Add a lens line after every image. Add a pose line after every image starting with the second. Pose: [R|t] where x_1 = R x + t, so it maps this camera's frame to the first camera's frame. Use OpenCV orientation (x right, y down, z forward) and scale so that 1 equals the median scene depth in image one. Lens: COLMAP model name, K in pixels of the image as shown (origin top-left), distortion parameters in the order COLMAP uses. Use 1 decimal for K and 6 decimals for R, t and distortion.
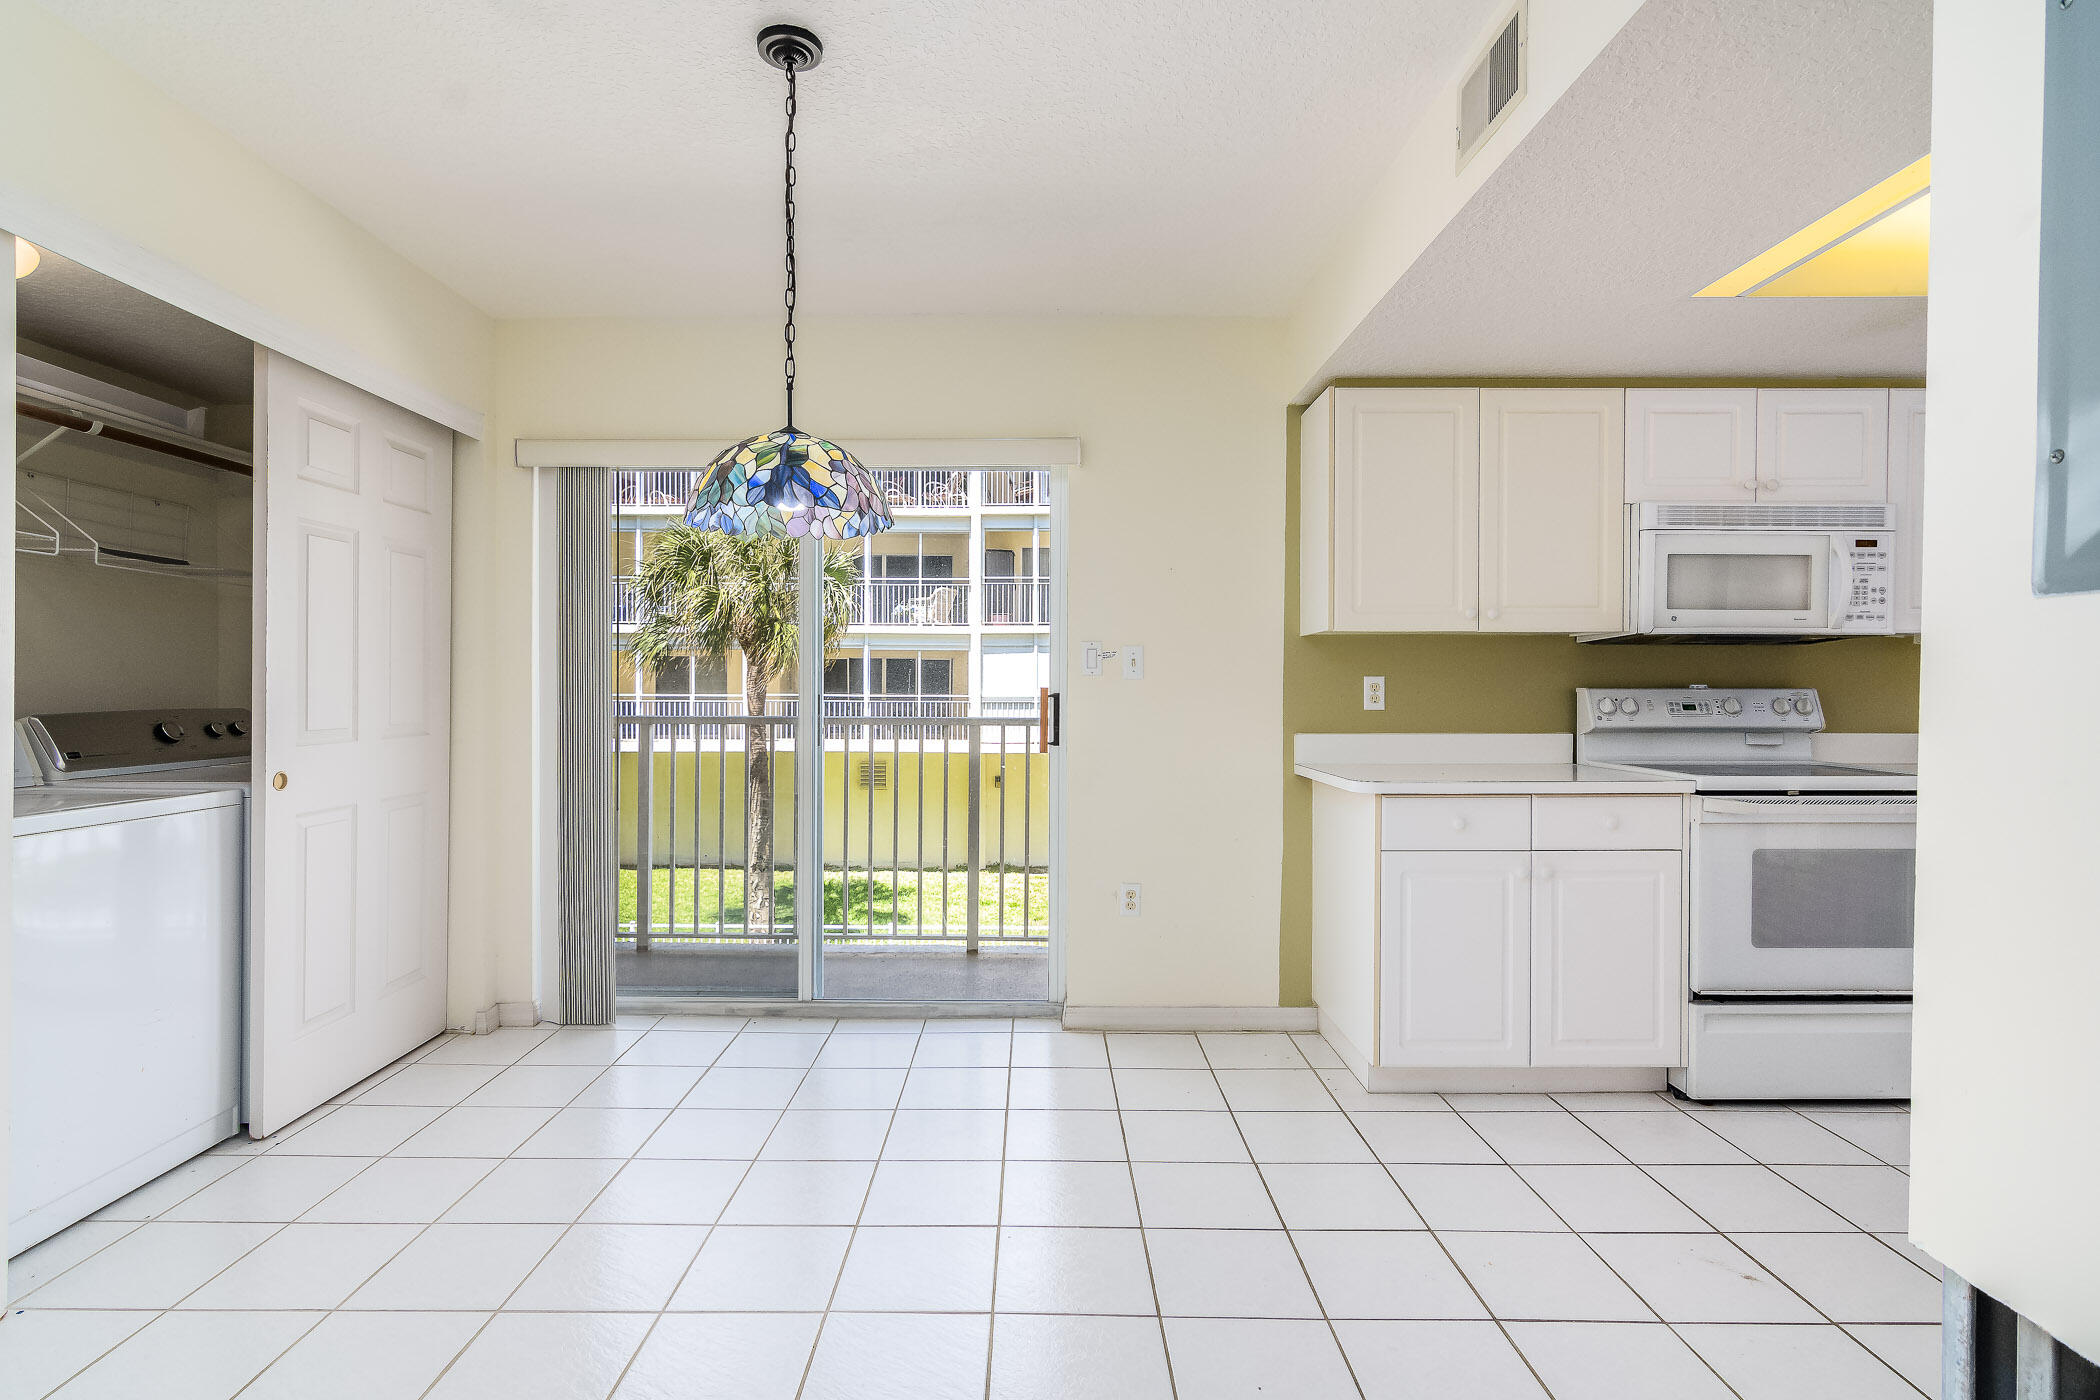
lens RADIAL K [[1010.2, 0, 1024.5], [0, 1010.2, 696.9], [0, 0, 1]] dist [-0.002127, -0.000361]
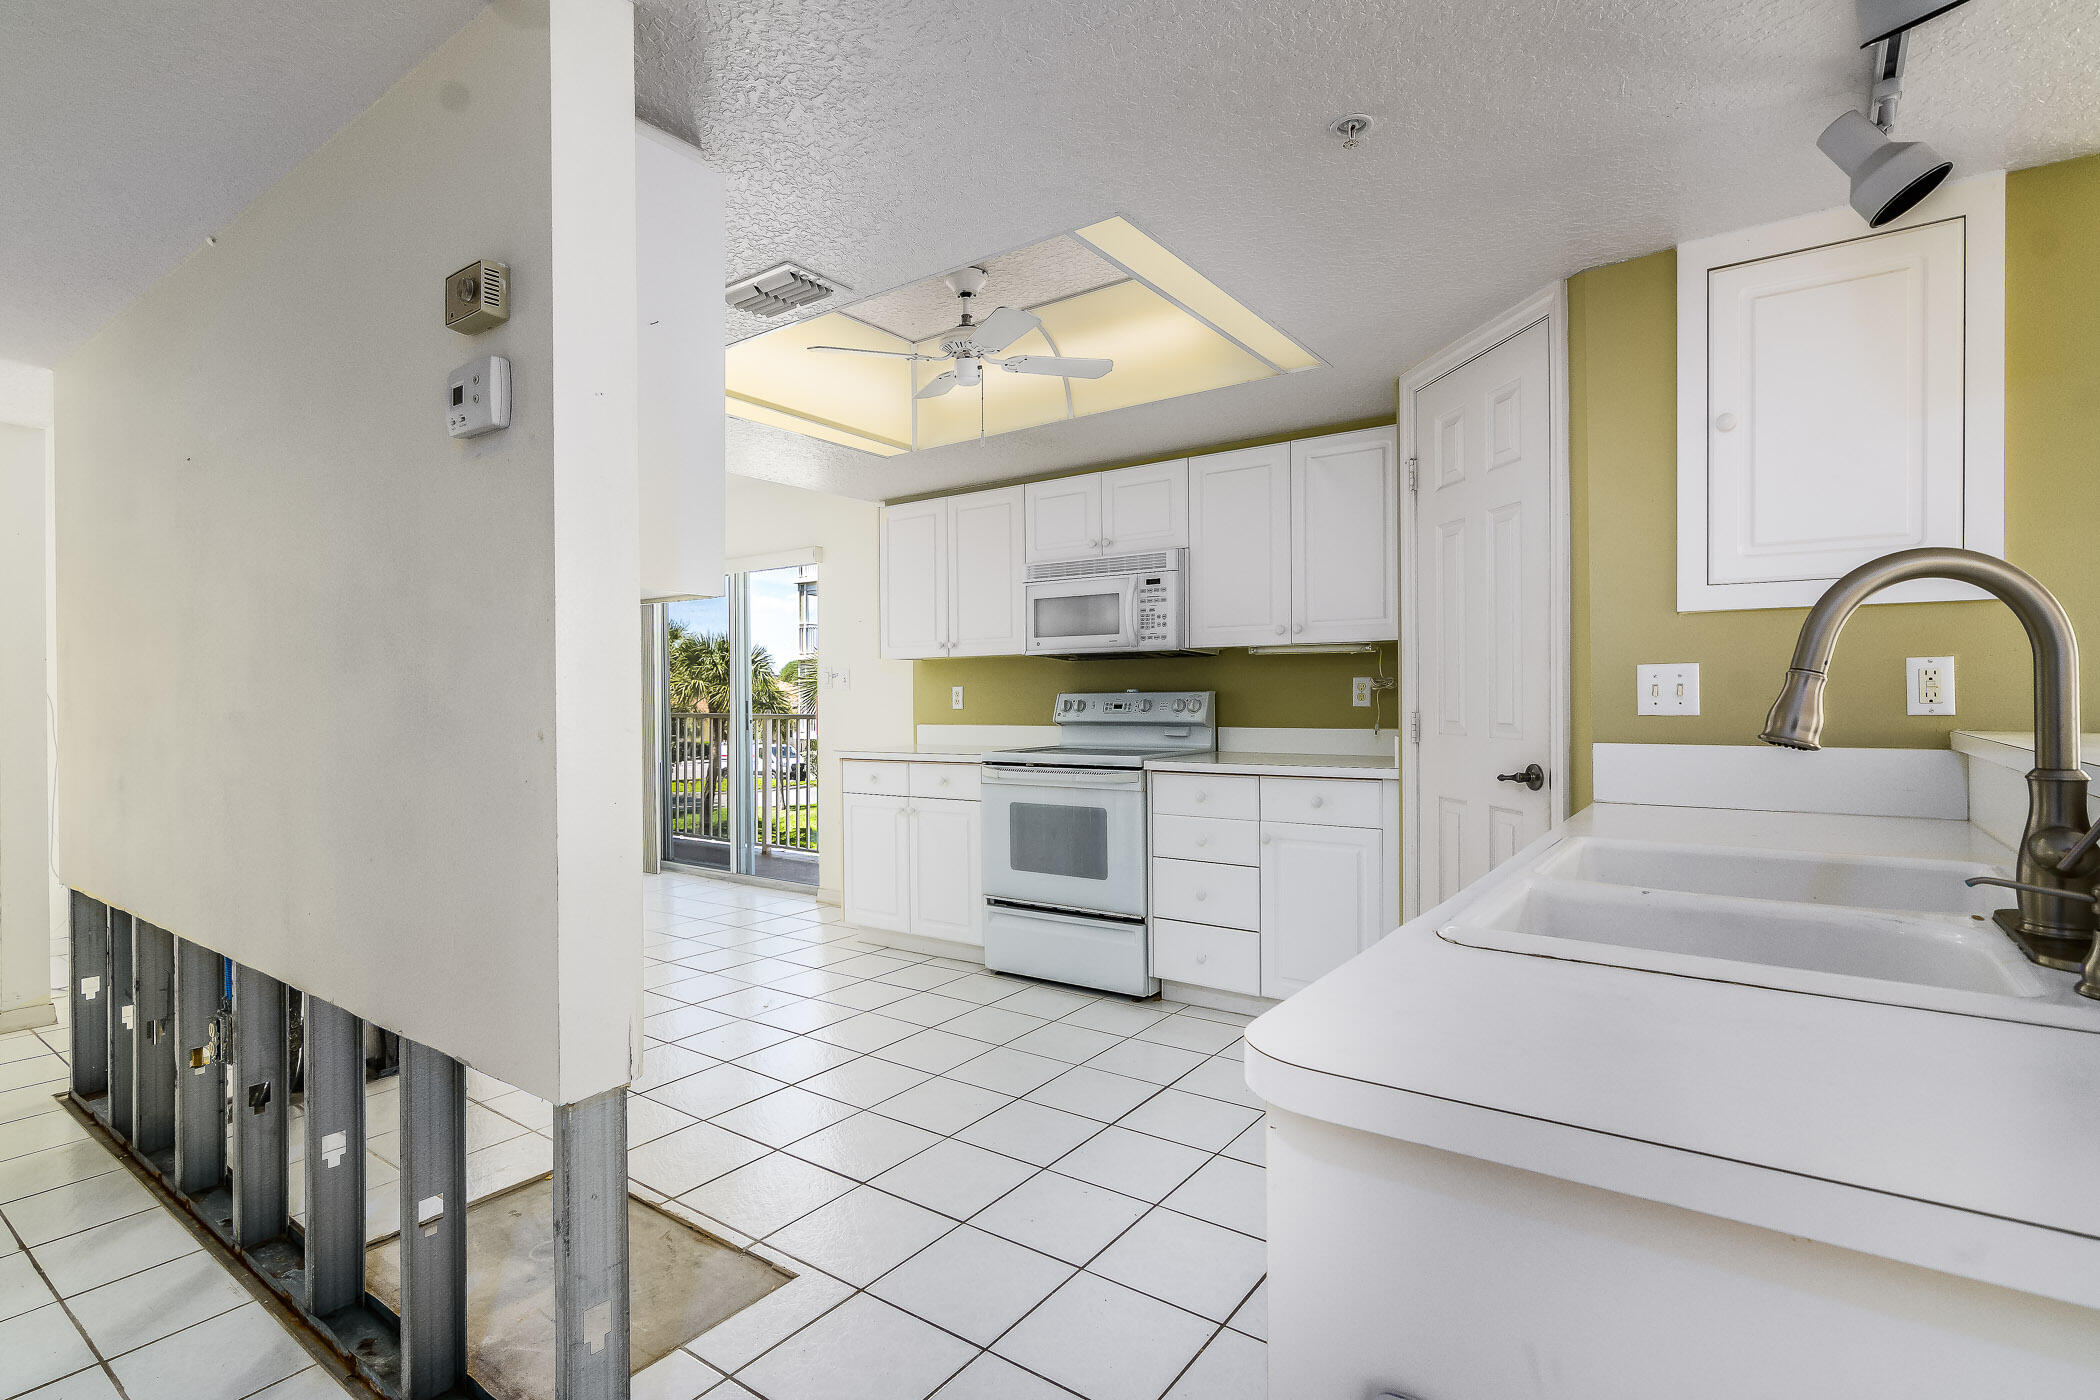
lens RADIAL K [[1010.2, 0, 1024.5], [0, 1010.2, 696.9], [0, 0, 1]] dist [-0.002127, -0.000361]
pose [[0.810370, -0.008122, -0.585862, 1.437372], [0.003693, 0.999955, -0.008754, 0.009368], [0.585907, 0.004931, 0.810363, -0.165051]]
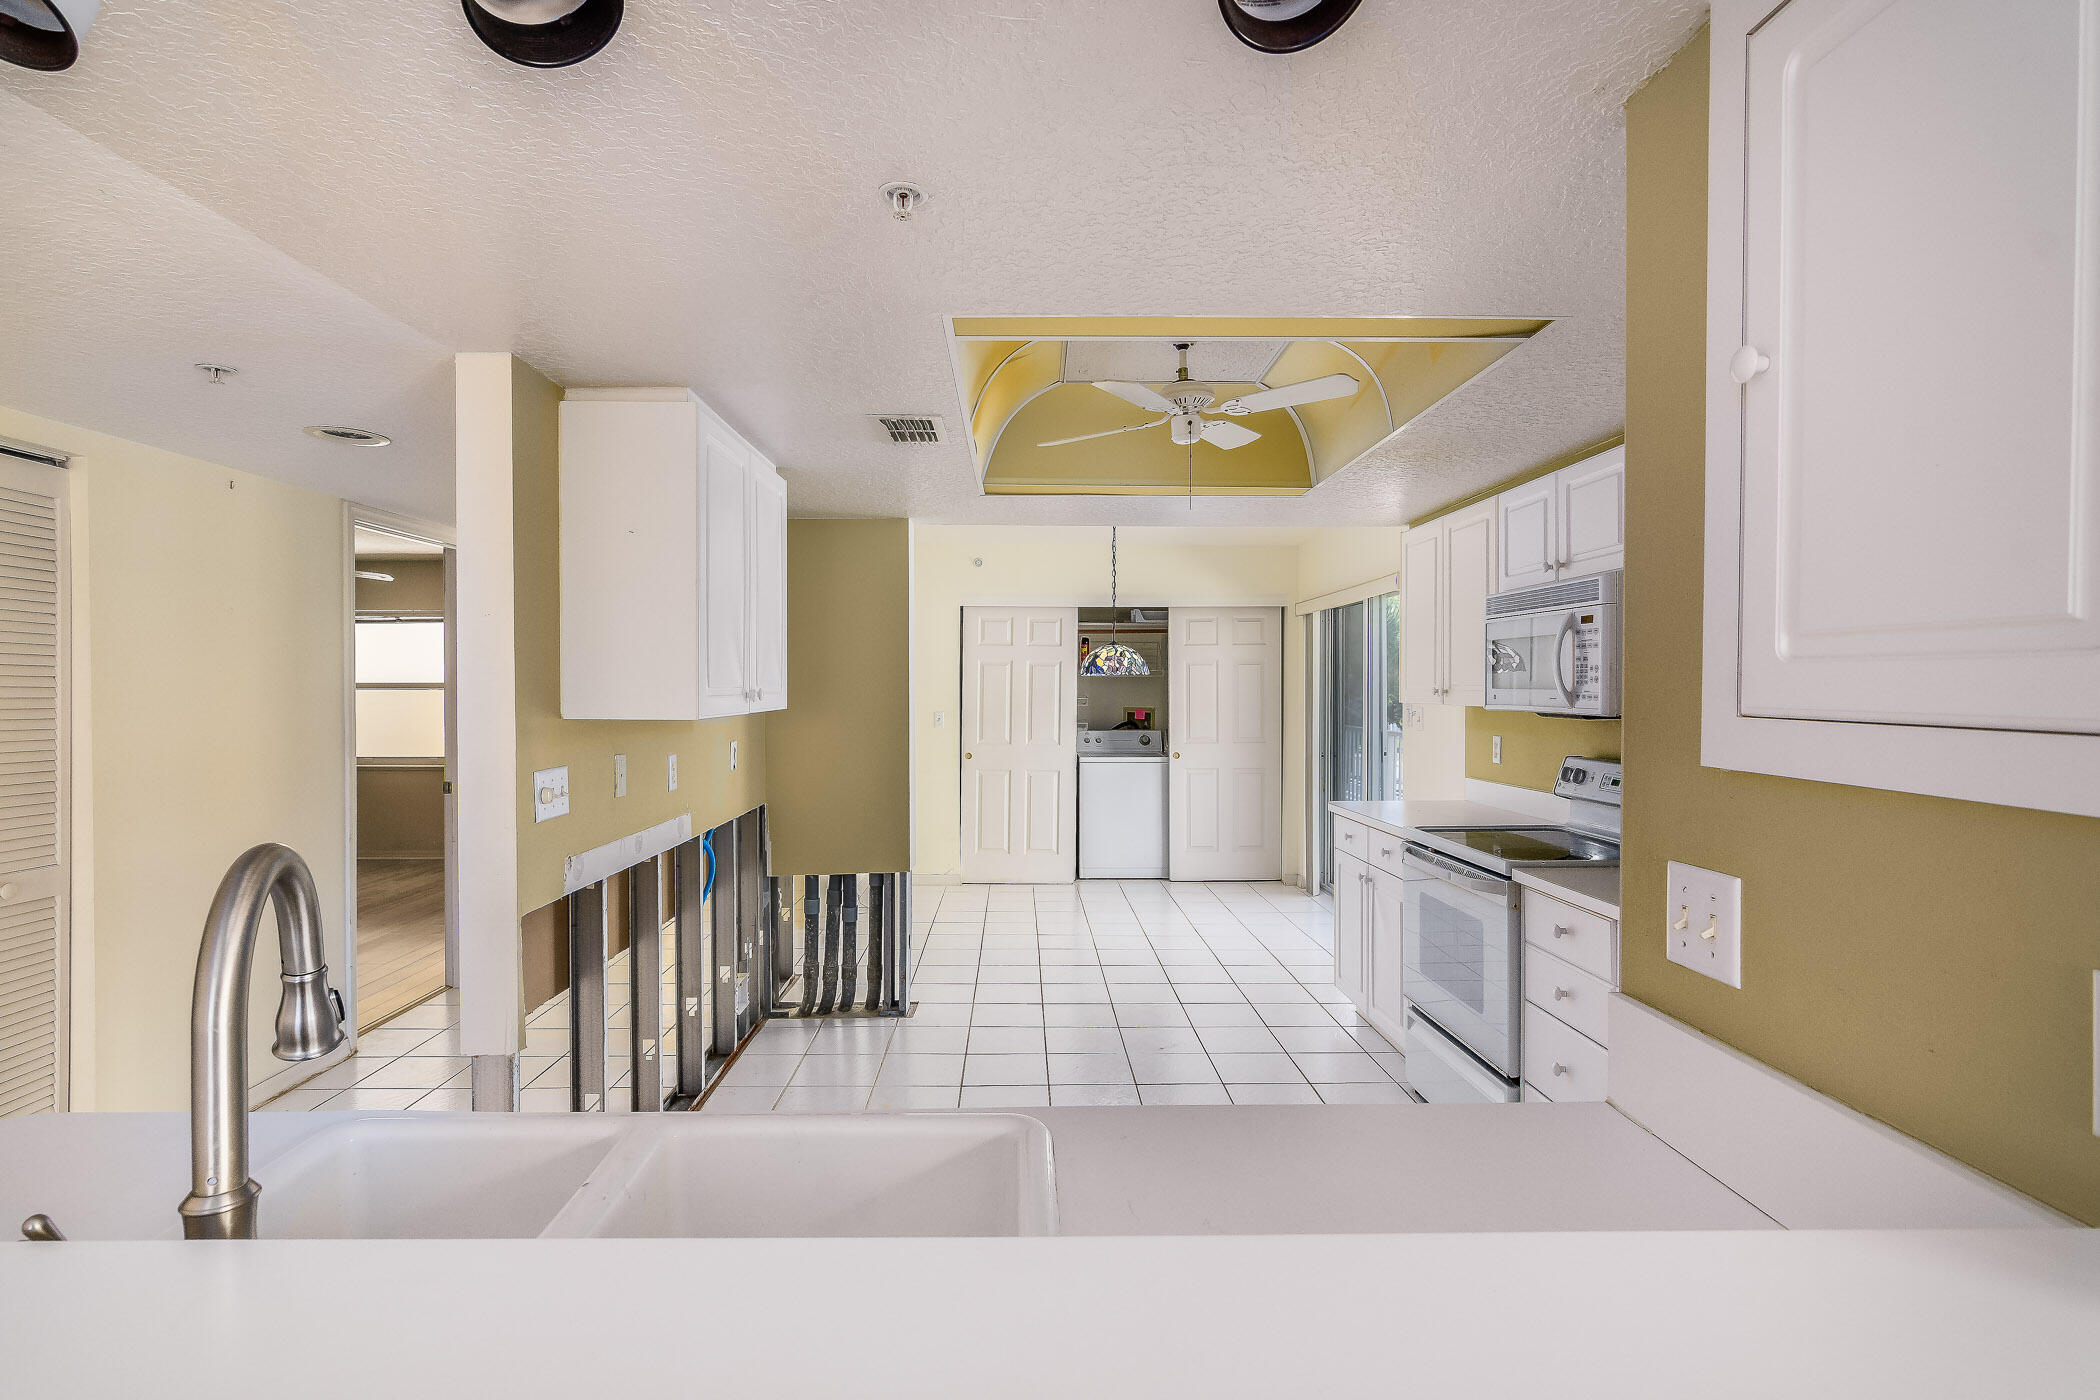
lens RADIAL K [[1010.2, 0, 1024.5], [0, 1010.2, 696.9], [0, 0, 1]] dist [-0.002127, -0.000361]
pose [[0.020132, 0.006218, -0.999778, 1.734348], [-0.007199, 0.999956, 0.006074, -0.079132], [0.999771, 0.007075, 0.020176, 0.440969]]
